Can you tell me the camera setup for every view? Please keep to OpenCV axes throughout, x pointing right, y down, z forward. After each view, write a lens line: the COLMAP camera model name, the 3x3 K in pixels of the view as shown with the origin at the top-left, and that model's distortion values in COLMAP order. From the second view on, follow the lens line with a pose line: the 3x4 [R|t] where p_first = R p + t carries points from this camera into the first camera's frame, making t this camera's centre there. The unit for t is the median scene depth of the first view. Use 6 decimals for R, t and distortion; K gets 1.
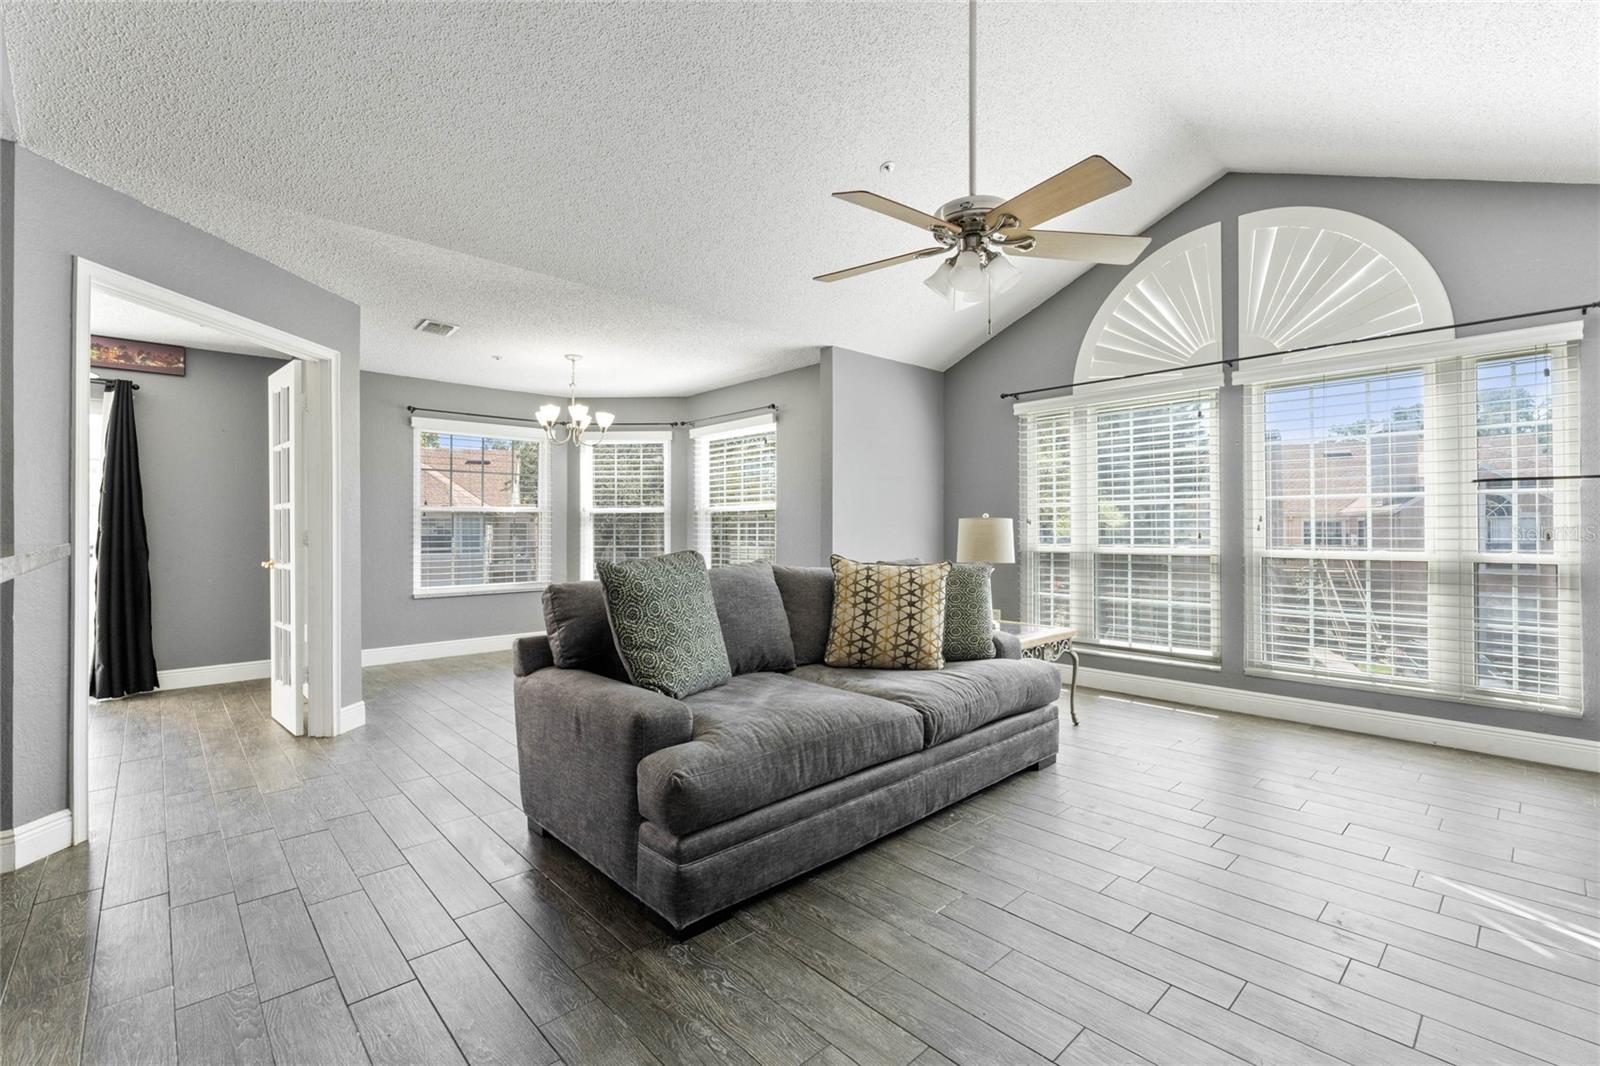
lens RADIAL K [[703.3, 0, 798.1], [0, 703.3, 523.3], [0, 0, 1]] dist [0.001989, 0.000727]
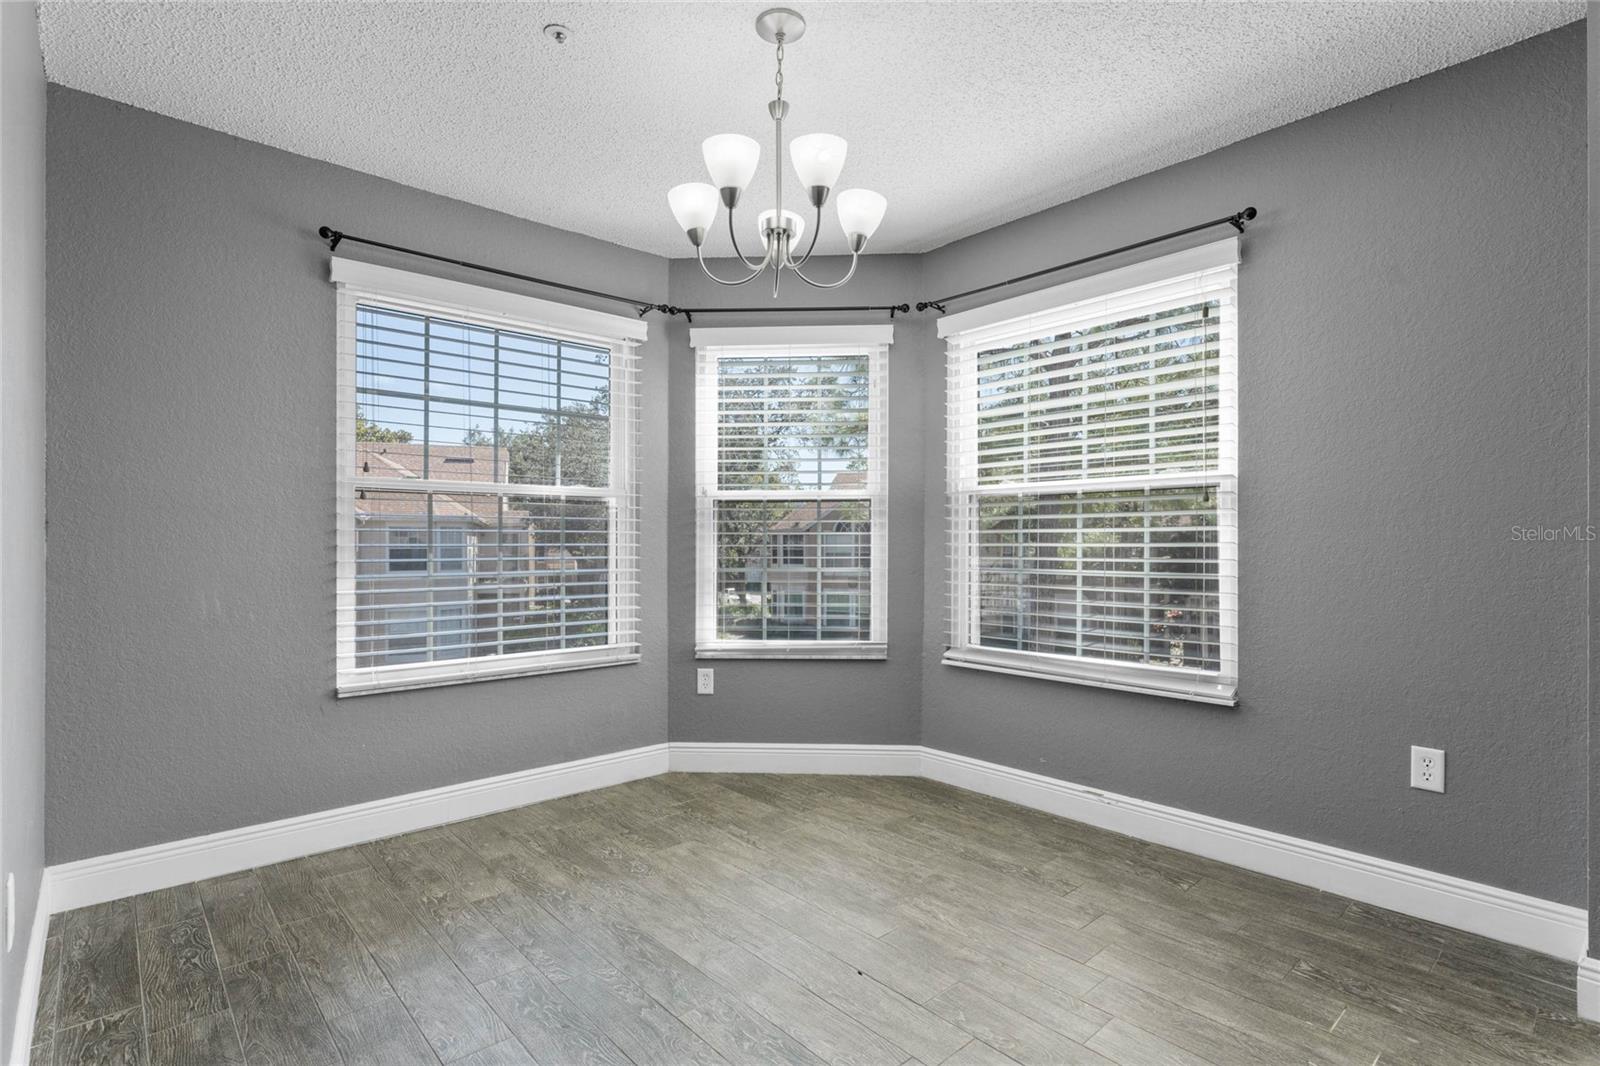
lens RADIAL K [[766.5, 0, 800.0], [0, 766.5, 533.0], [0, 0, 1]] dist [-0.015727, 0.000039]
pose [[0.999991, 0.000086, -0.004323, -0.242463], [-0.000085, 1.000000, 0.000243, 0.008274], [0.004323, -0.000242, 0.999991, 0.493381]]
